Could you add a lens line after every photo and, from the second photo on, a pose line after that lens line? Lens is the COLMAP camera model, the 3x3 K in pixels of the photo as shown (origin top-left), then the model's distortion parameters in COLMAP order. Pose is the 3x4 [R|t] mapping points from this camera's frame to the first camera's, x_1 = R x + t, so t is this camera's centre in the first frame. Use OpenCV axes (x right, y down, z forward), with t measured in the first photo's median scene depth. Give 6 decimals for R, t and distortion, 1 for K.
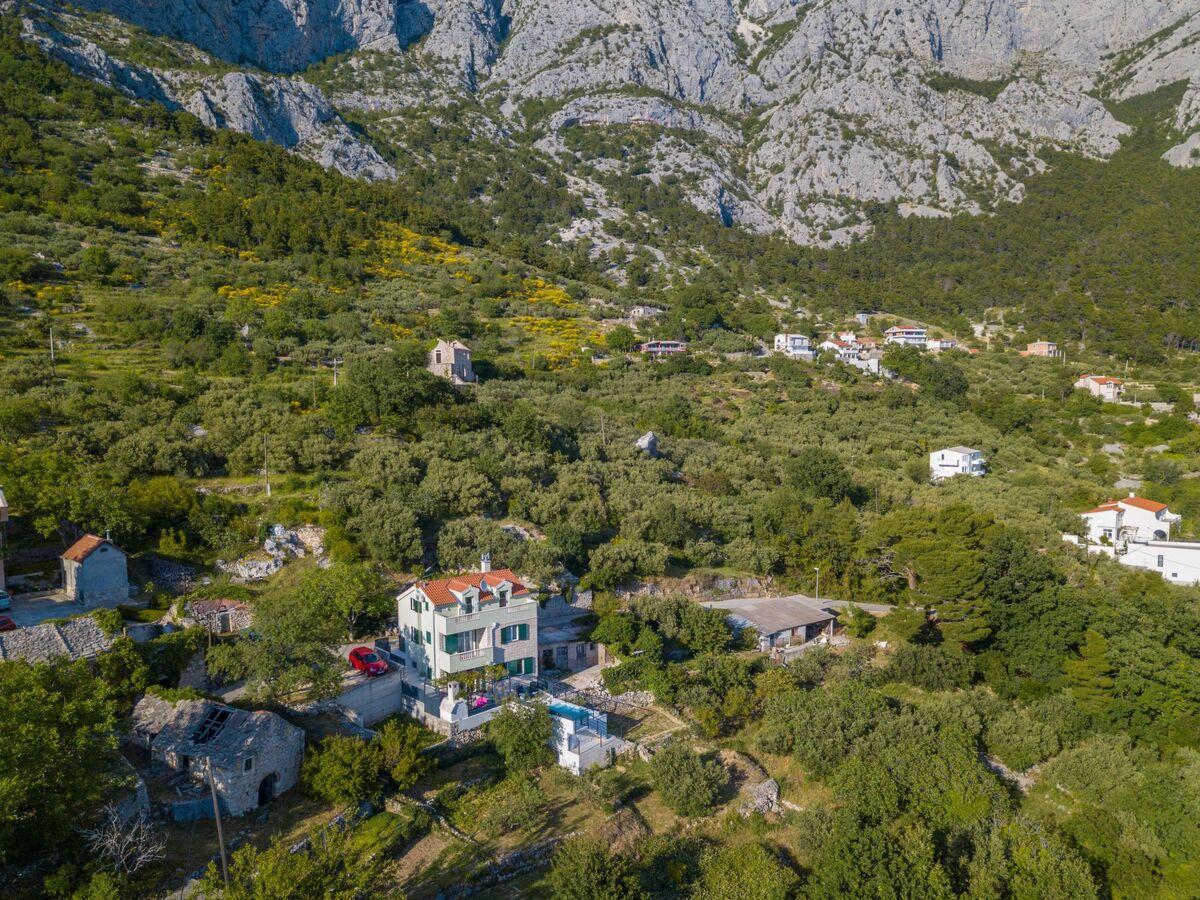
lens RADIAL K [[896.0, 0, 600.0], [0, 896.0, 450.0], [0, 0, 1]] dist [0.021442, 0.005238]
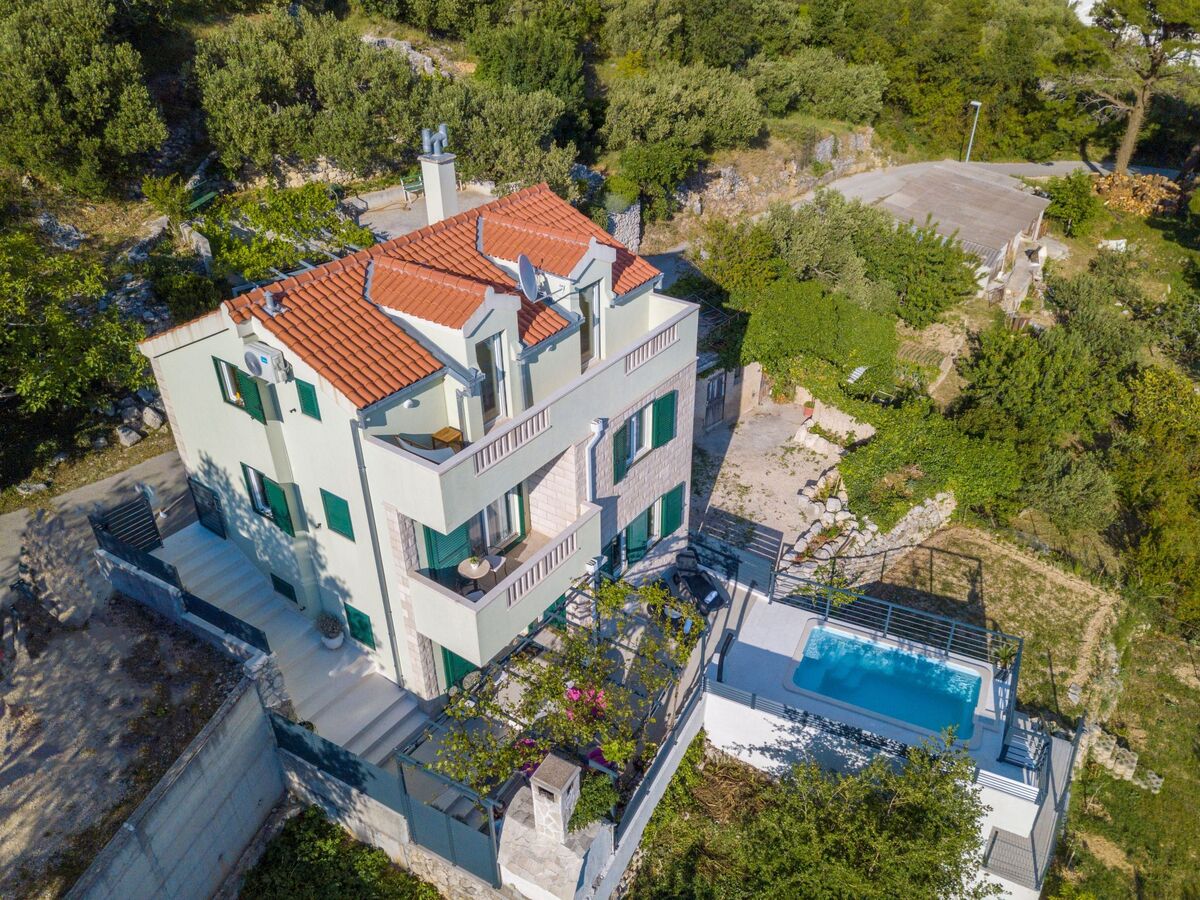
lens RADIAL K [[896.0, 0, 600.0], [0, 896.0, 450.0], [0, 0, 1]] dist [0.021442, 0.005238]
pose [[0.956380, -0.152409, 0.249217, -0.172483], [0.015564, 0.878487, 0.477513, 0.074543], [-0.291711, -0.452805, 0.842539, 0.745638]]
